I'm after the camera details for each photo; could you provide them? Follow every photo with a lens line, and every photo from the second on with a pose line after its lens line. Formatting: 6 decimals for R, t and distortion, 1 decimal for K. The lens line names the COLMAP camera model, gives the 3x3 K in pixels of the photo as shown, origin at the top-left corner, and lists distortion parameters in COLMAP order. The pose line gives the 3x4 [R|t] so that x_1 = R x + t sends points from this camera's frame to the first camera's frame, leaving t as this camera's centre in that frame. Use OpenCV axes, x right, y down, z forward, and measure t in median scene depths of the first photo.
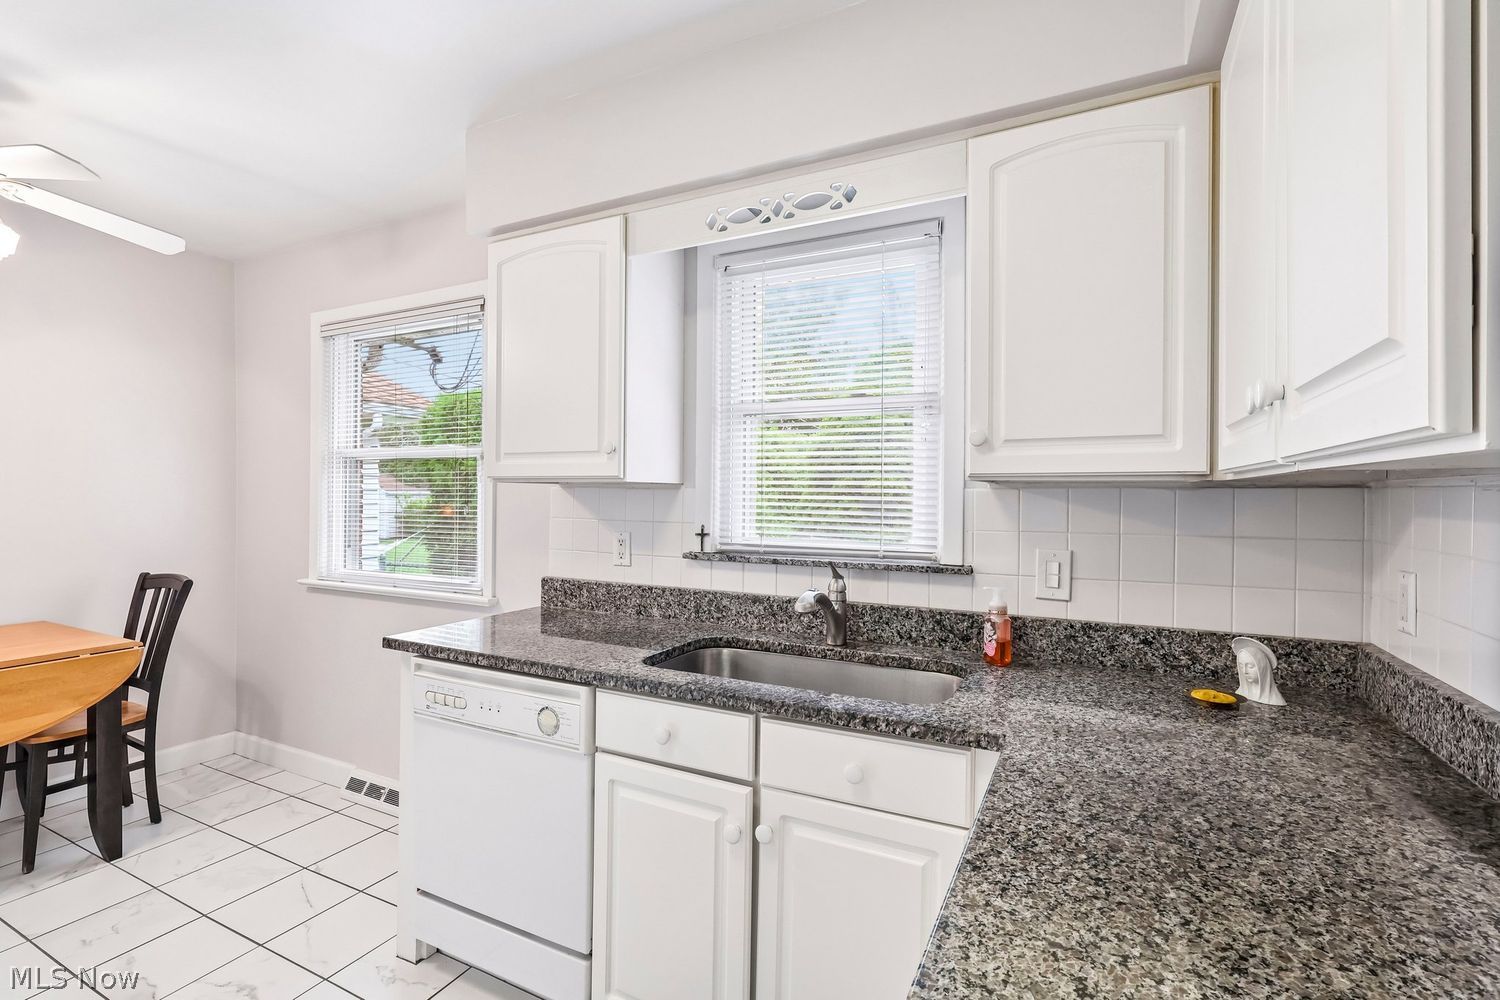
lens RADIAL K [[692.2, 0, 743.8], [0, 692.2, 496.0], [0, 0, 1]] dist [-0.009023, -0.001147]
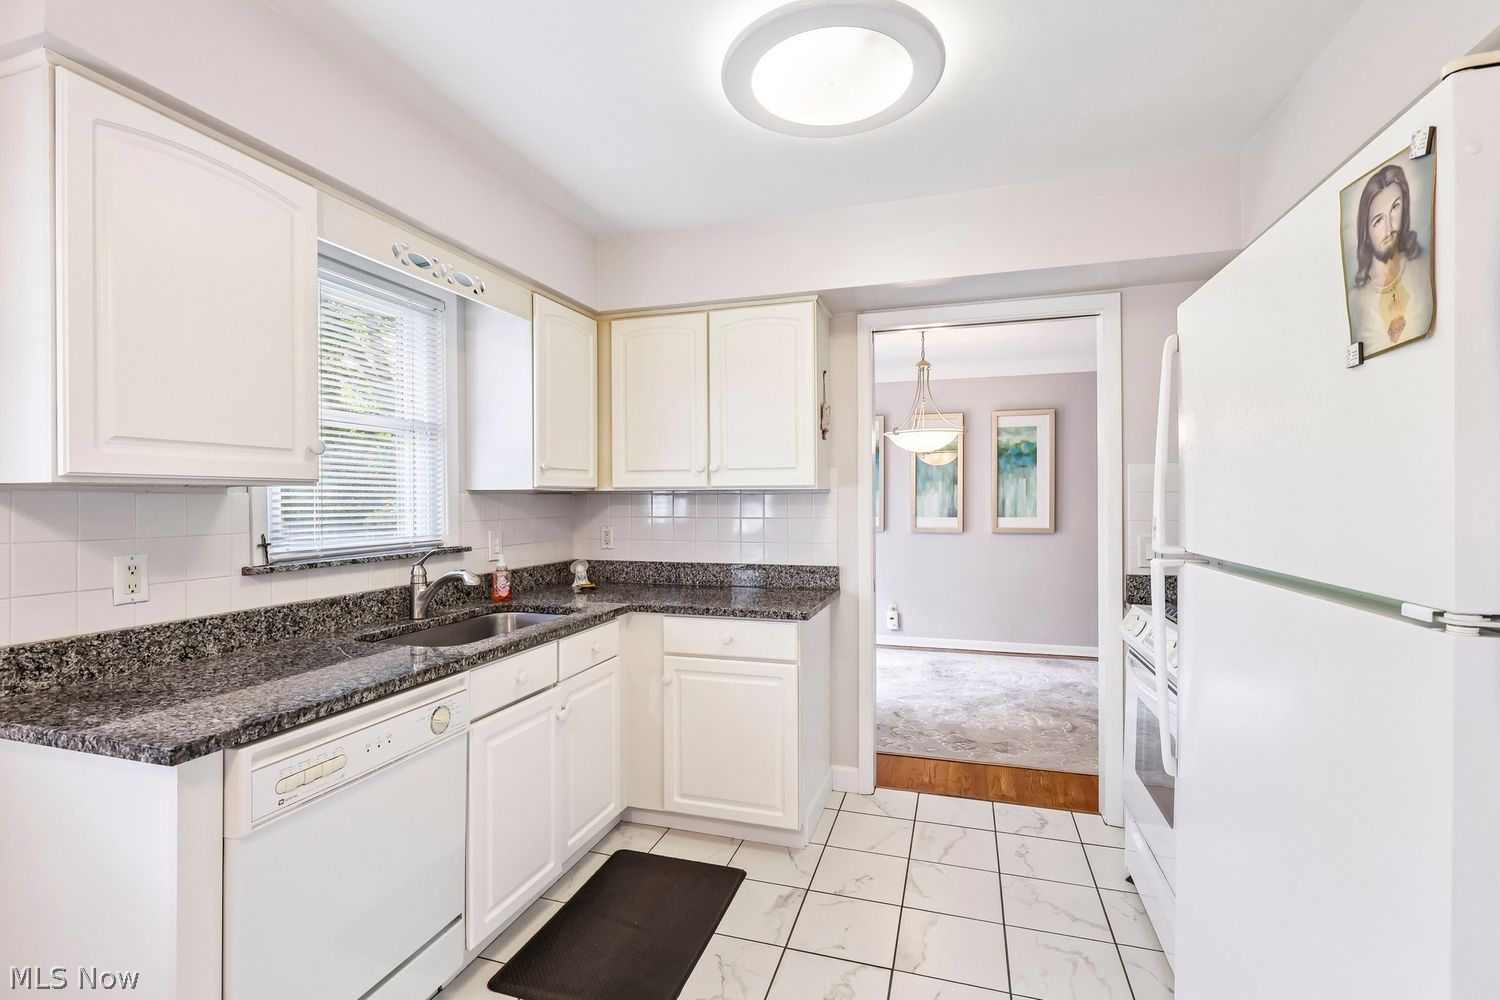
lens RADIAL K [[696.7, 0, 742.5], [0, 696.7, 501.6], [0, 0, 1]] dist [-0.002386, -0.000072]
pose [[-0.168793, -0.010703, 0.985593, -1.026311], [0.003496, 0.999928, 0.011458, -0.007939], [-0.985645, 0.005380, -0.168743, 0.540380]]
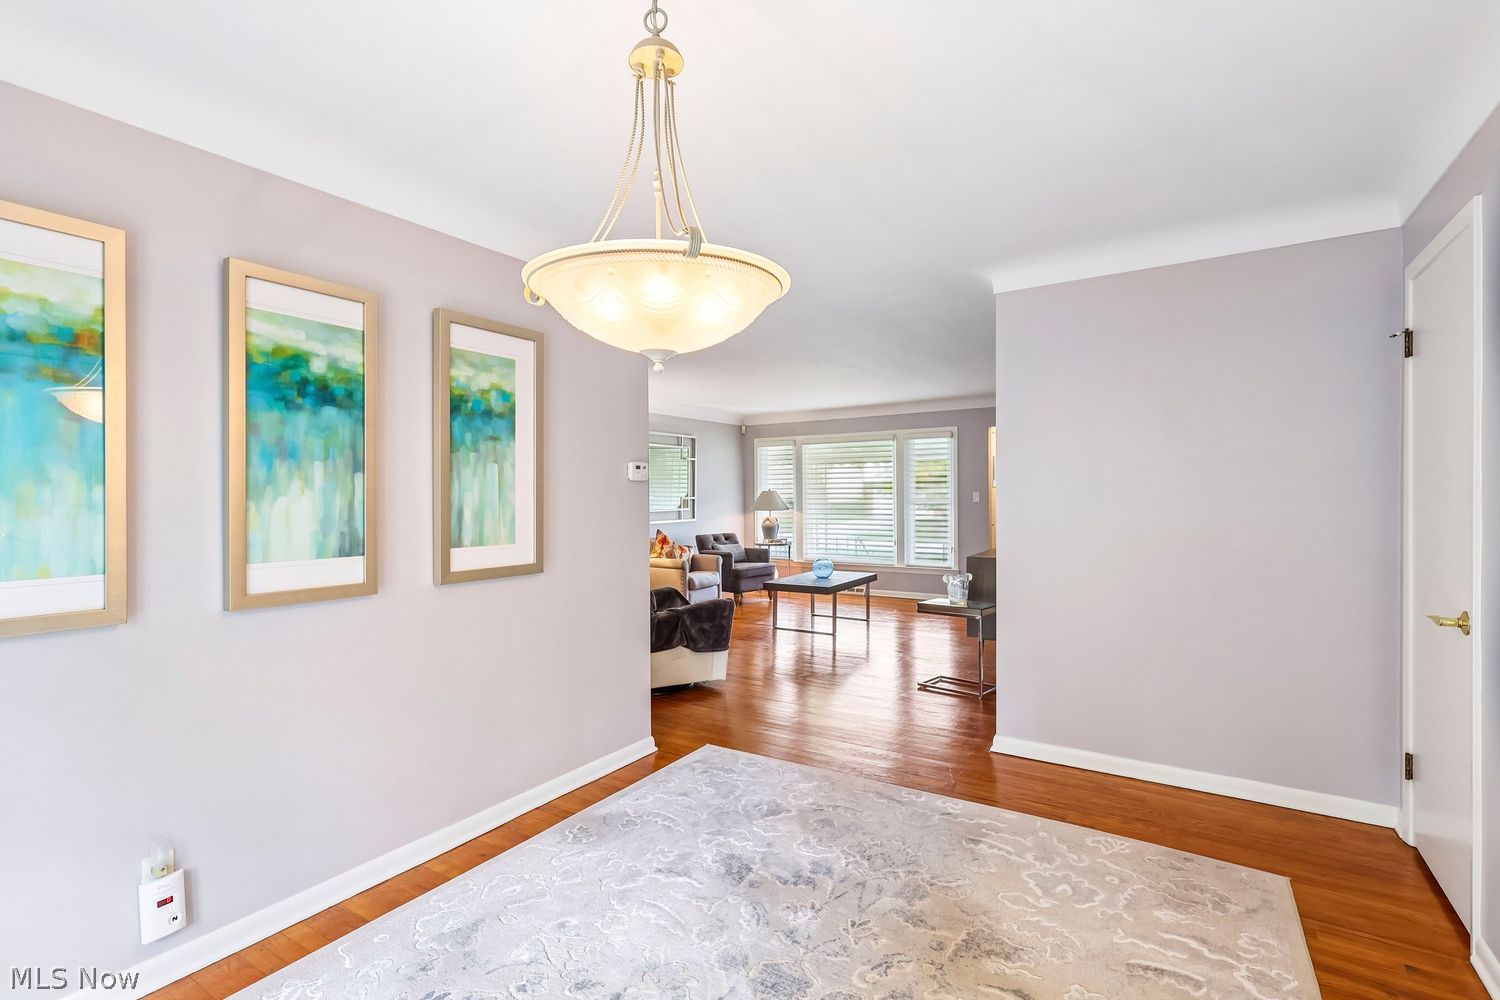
lens RADIAL K [[697.7, 0, 736.4], [0, 697.7, 499.4], [0, 0, 1]] dist [-0.001288, 0.000228]
pose [[-0.993246, 0.005985, 0.115874, 0.796001], [0.006155, 0.999980, 0.001115, 0.003253], [-0.115865, 0.001821, -0.993263, 0.252809]]
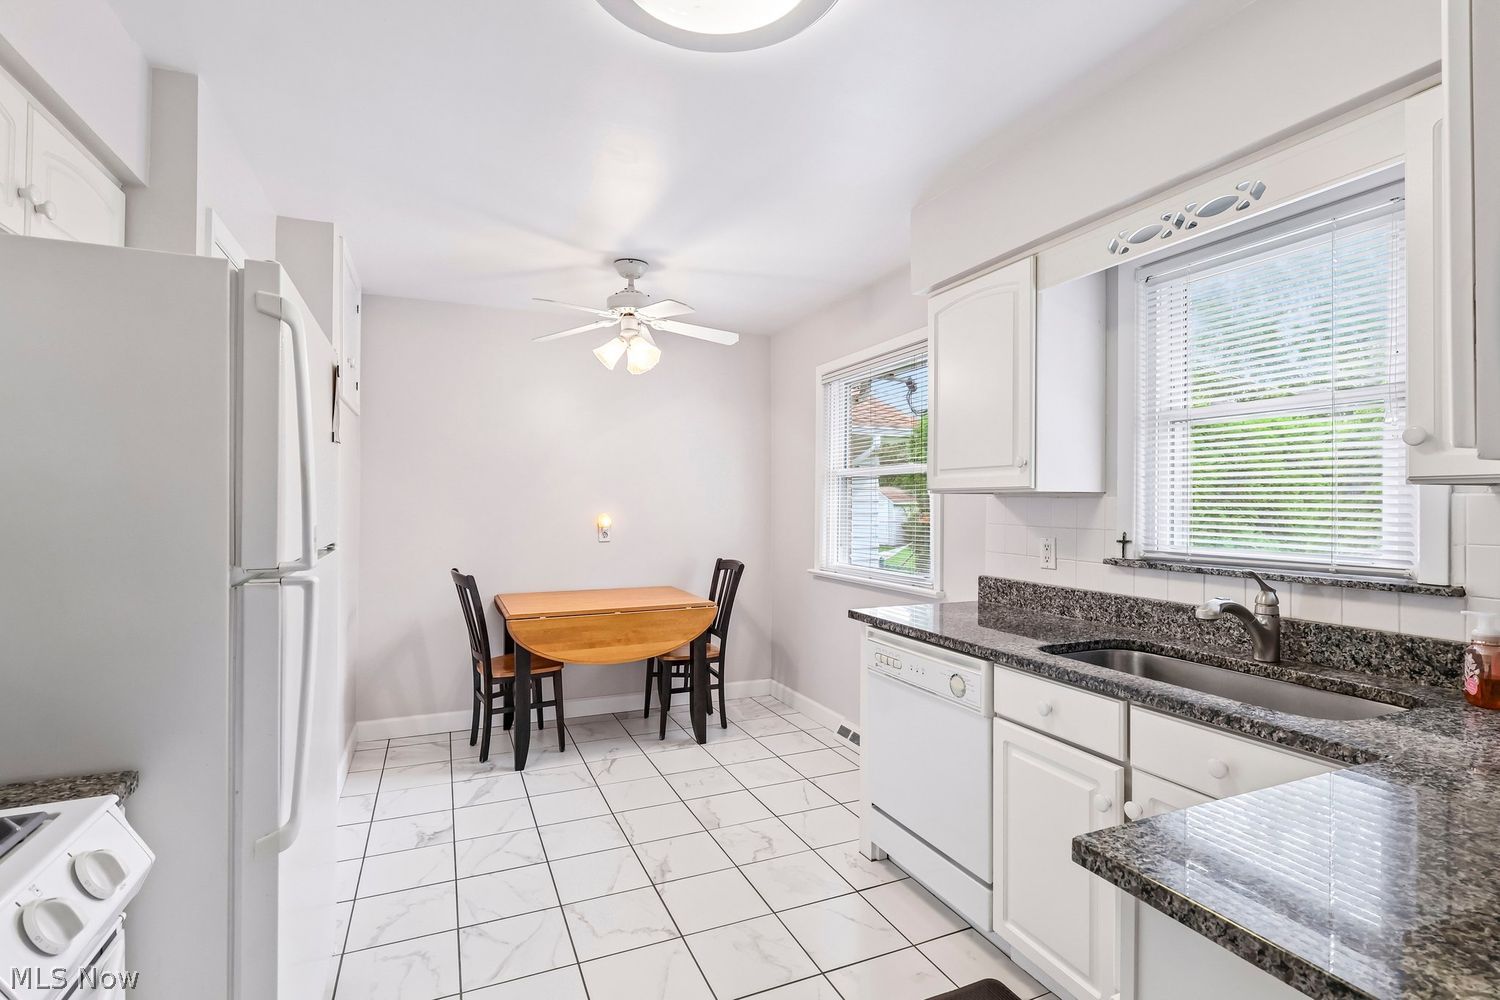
lens RADIAL K [[697.7, 0, 736.4], [0, 697.7, 499.4], [0, 0, 1]] dist [-0.001288, 0.000228]
pose [[0.762982, -0.009447, -0.646351, 0.168972], [0.003209, 0.999936, -0.010826, 0.002138], [0.646412, 0.006186, 0.762964, -0.161795]]
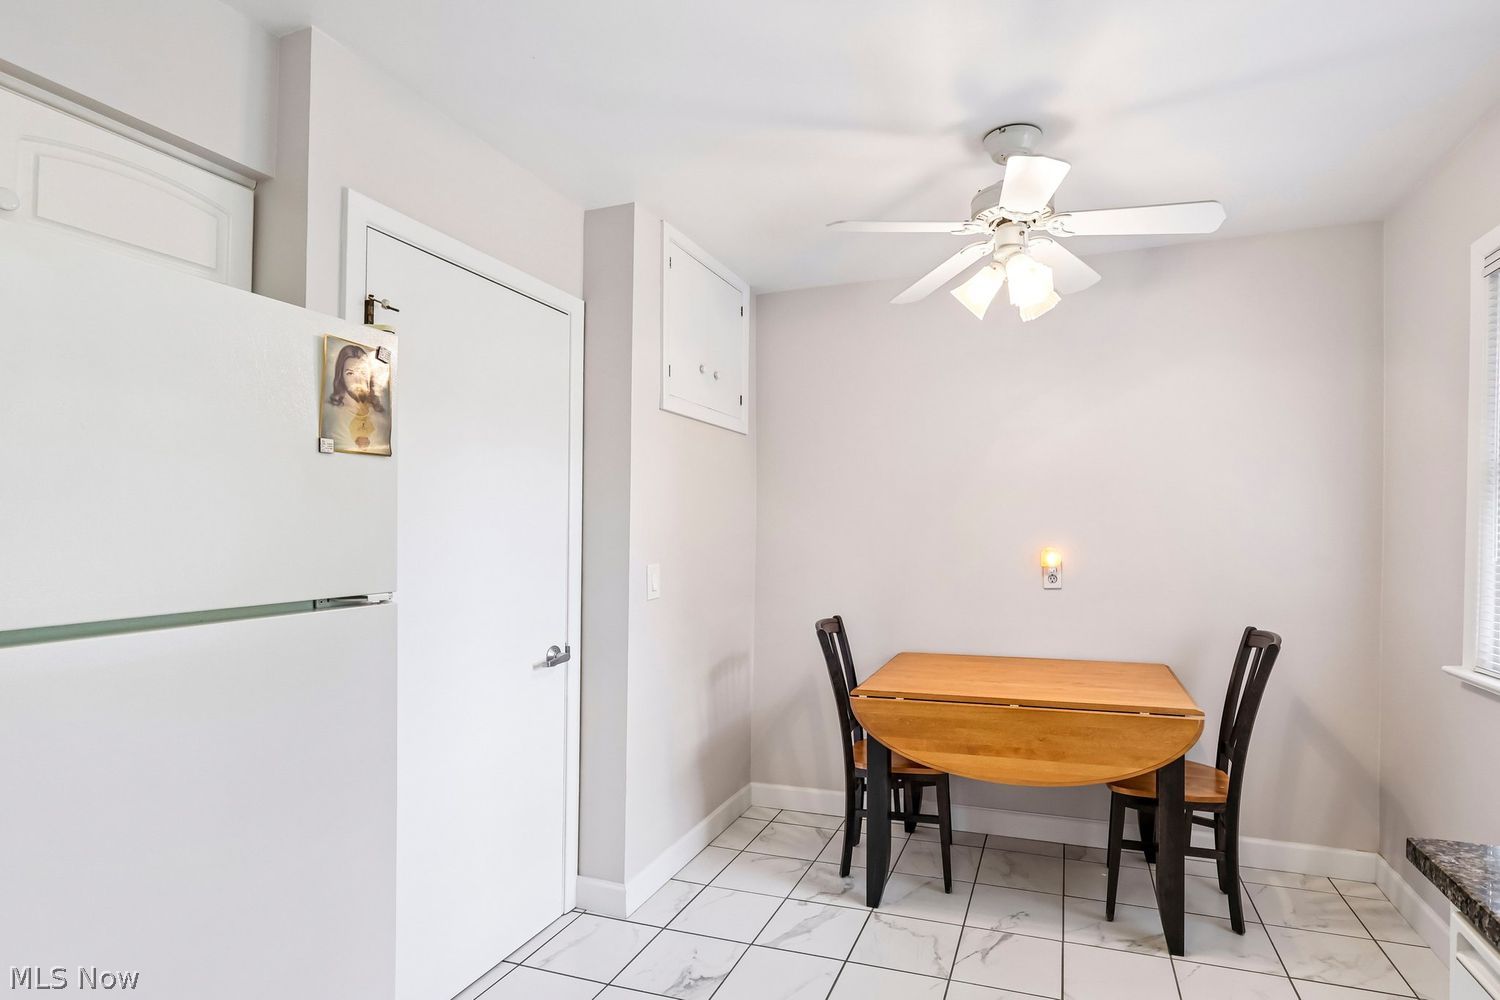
lens RADIAL K [[730.6, 0, 800.7], [0, 730.6, 541.6], [0, 0, 1]] dist [0.000964, 0.000306]
pose [[0.132124, 0.002148, -0.991231, -0.070292], [0.007858, 0.999964, 0.003214, -0.000494], [0.991202, -0.008214, 0.132103, 0.454880]]
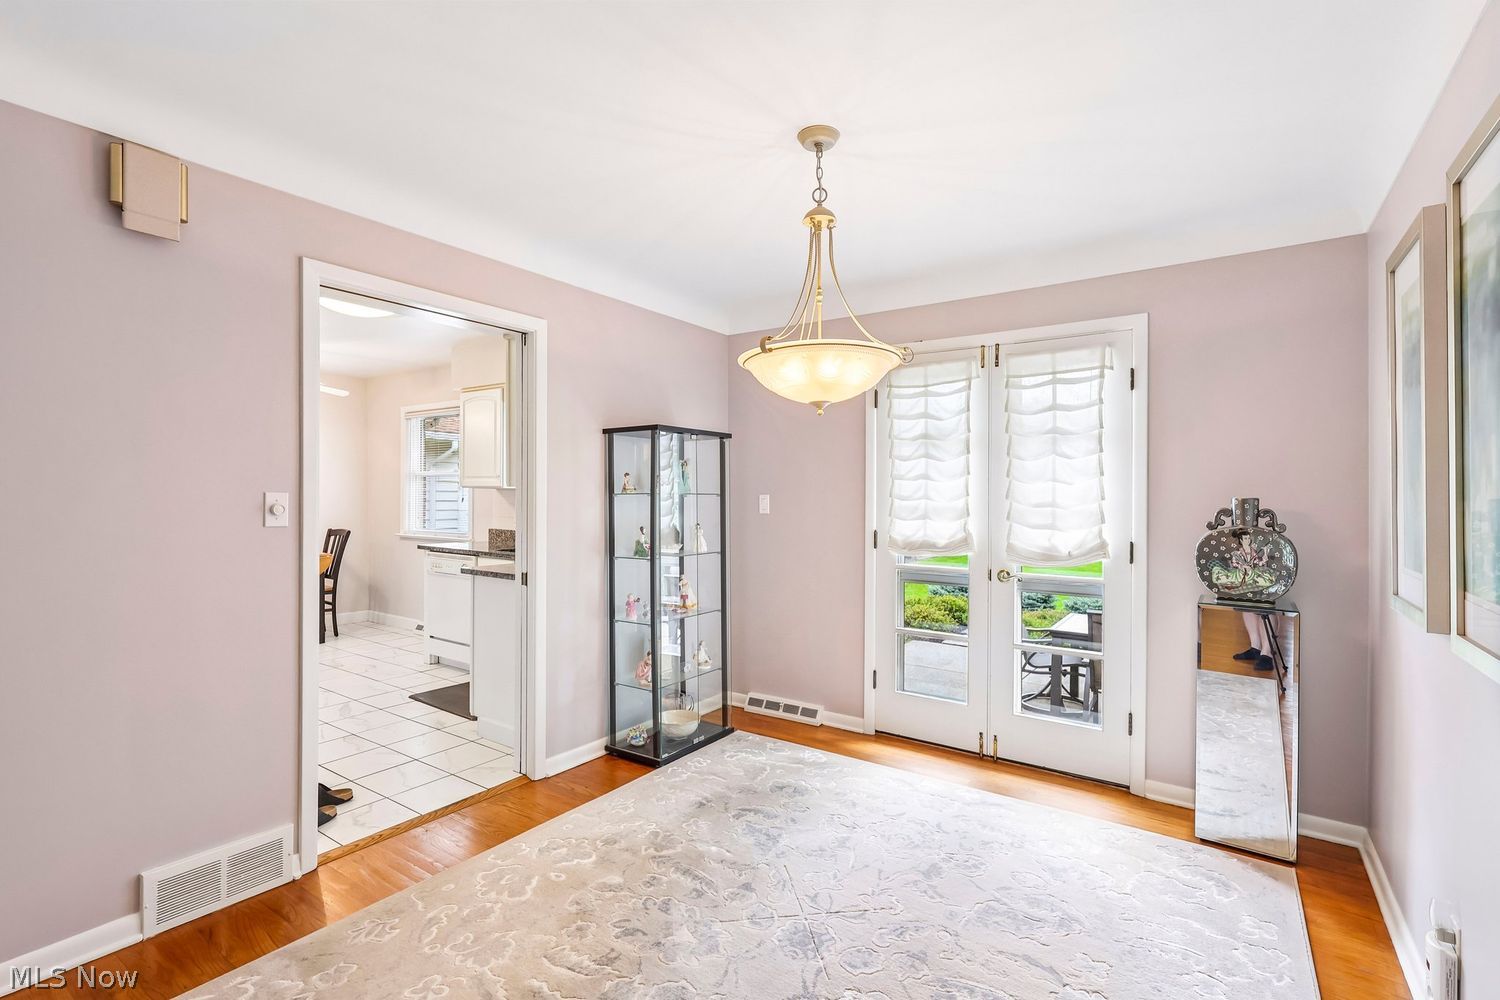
lens RADIAL K [[697.7, 0, 736.4], [0, 697.7, 499.4], [0, 0, 1]] dist [-0.001288, 0.000228]
pose [[0.988798, 0.005713, -0.149148, 0.992495], [-0.004781, 0.999967, 0.006608, -0.000966], [0.149181, -0.005821, 0.988793, -1.350492]]
